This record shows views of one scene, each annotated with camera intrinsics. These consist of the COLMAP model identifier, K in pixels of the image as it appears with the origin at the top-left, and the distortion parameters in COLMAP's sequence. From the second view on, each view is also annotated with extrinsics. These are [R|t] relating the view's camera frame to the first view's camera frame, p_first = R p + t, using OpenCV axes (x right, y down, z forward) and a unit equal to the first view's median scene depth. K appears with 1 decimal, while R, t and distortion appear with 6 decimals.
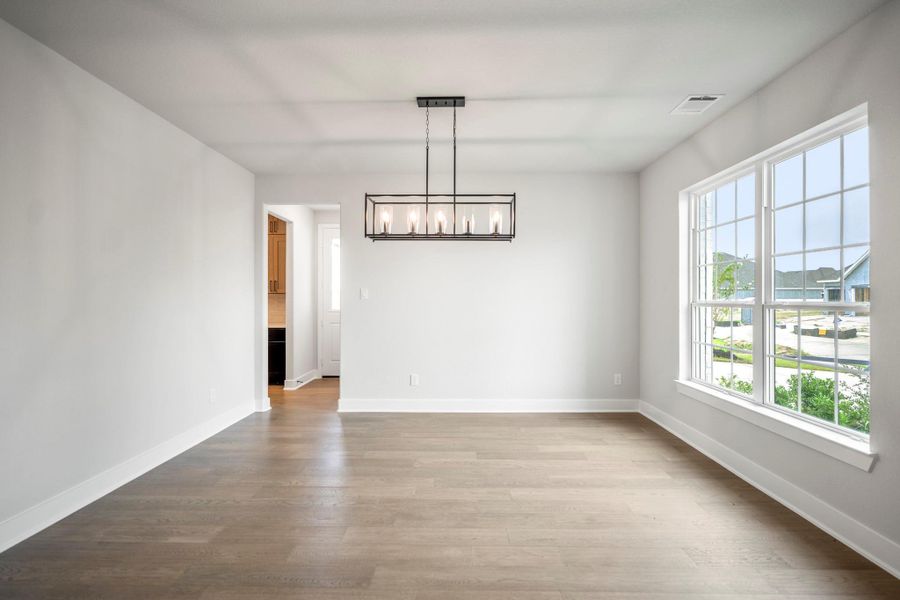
lens RADIAL K [[414.2, 0, 449.3], [0, 414.2, 299.1], [0, 0, 1]] dist [-0.002225, -0.002521]
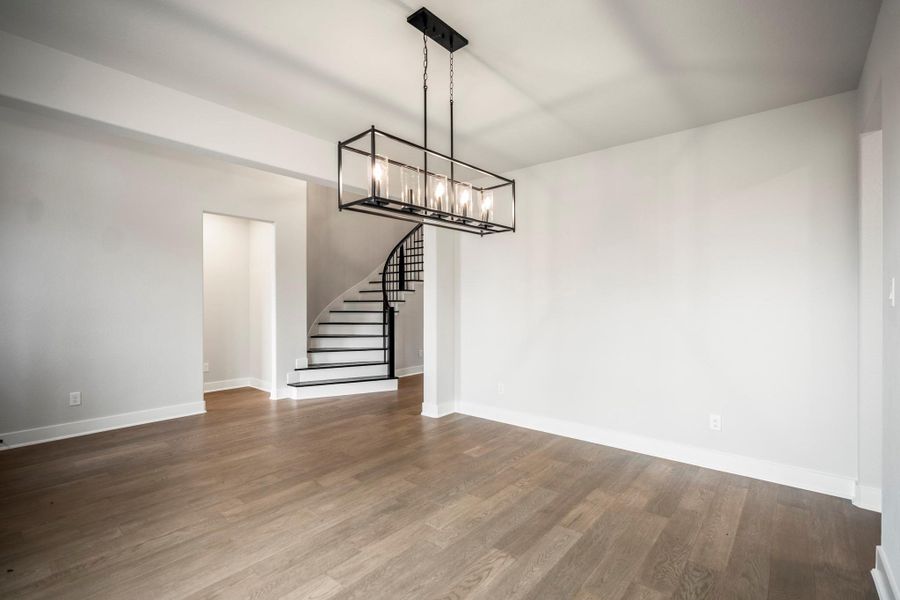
lens RADIAL K [[414.2, 0, 449.5], [0, 414.2, 302.6], [0, 0, 1]] dist [-0.002225, -0.002521]
pose [[-0.635507, -0.002538, -0.772091, 0.632011], [-0.000145, 0.999995, -0.003168, 0.000186], [0.772095, -0.001901, -0.635504, 1.778260]]
